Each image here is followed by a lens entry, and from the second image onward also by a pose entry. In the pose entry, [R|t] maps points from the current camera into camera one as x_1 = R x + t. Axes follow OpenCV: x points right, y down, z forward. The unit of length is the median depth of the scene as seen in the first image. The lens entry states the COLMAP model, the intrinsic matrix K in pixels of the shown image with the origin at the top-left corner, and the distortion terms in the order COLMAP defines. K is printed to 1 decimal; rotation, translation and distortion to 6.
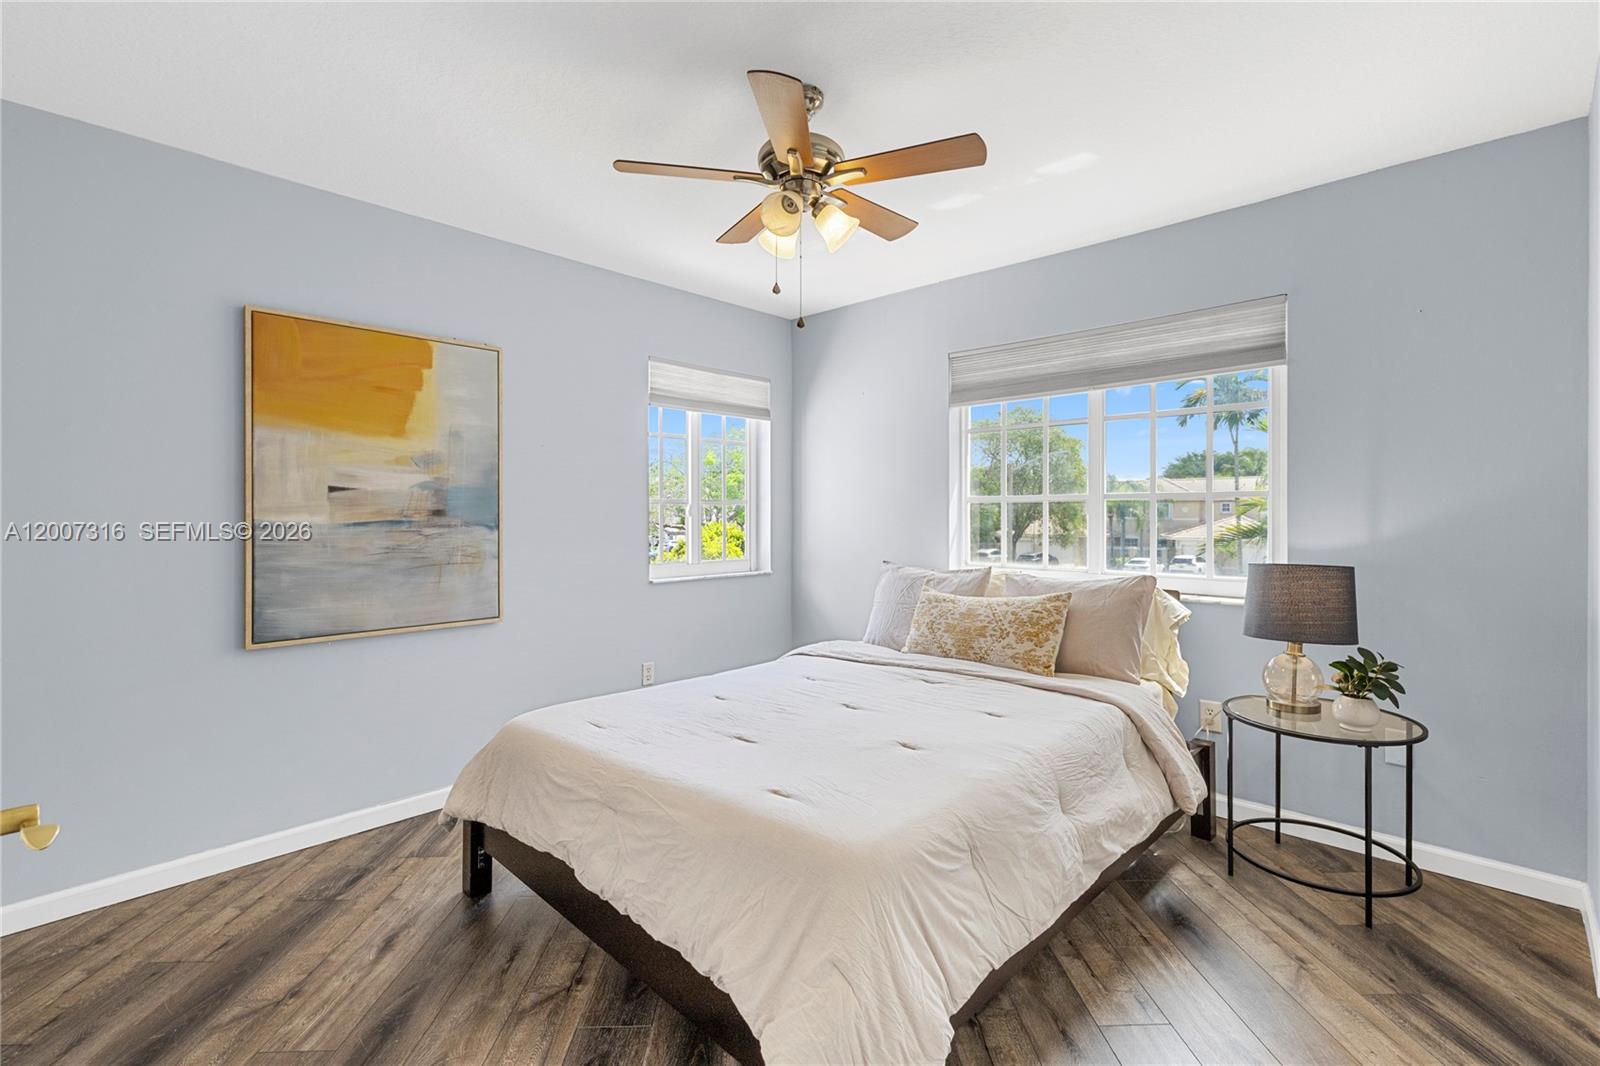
lens RADIAL K [[717.1, 0, 804.9], [0, 717.1, 520.5], [0, 0, 1]] dist [0.001393, -0.000166]
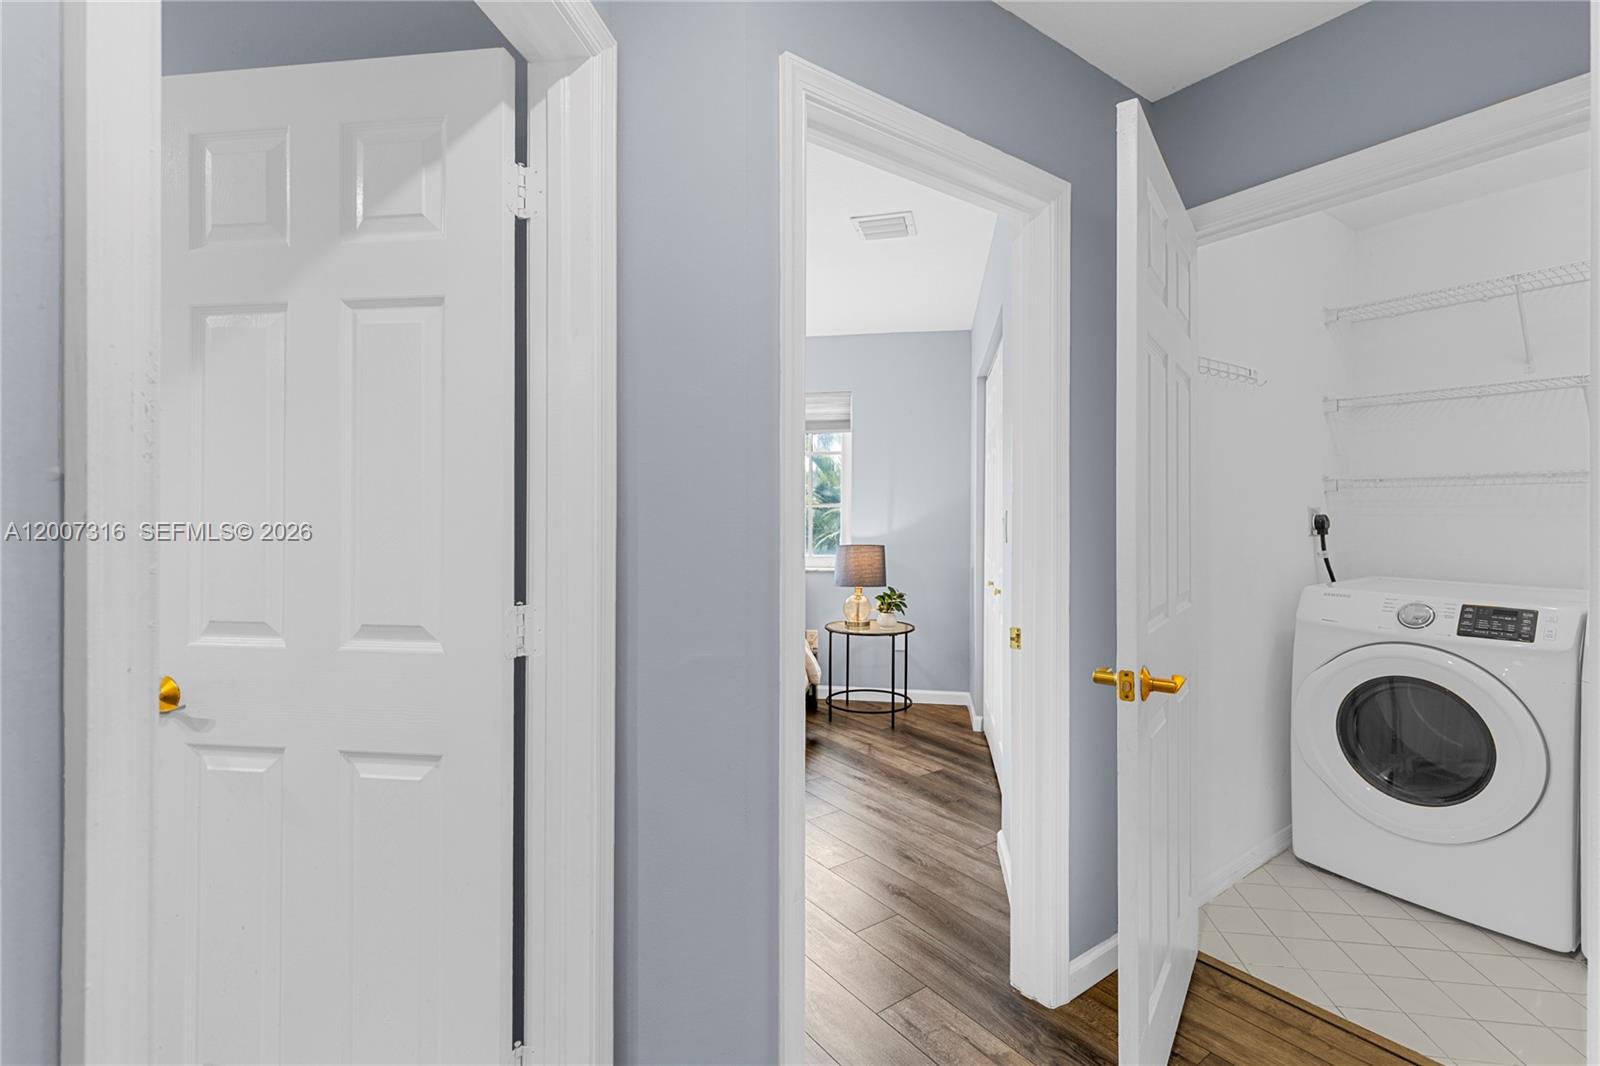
lens RADIAL K [[717.1, 0, 804.9], [0, 717.1, 520.5], [0, 0, 1]] dist [0.001393, -0.000166]
pose [[0.821326, 0.000898, 0.570458, -0.507302], [-0.000886, 1.000000, -0.000298, -0.000424], [-0.570458, -0.000260, 0.821327, -0.452124]]
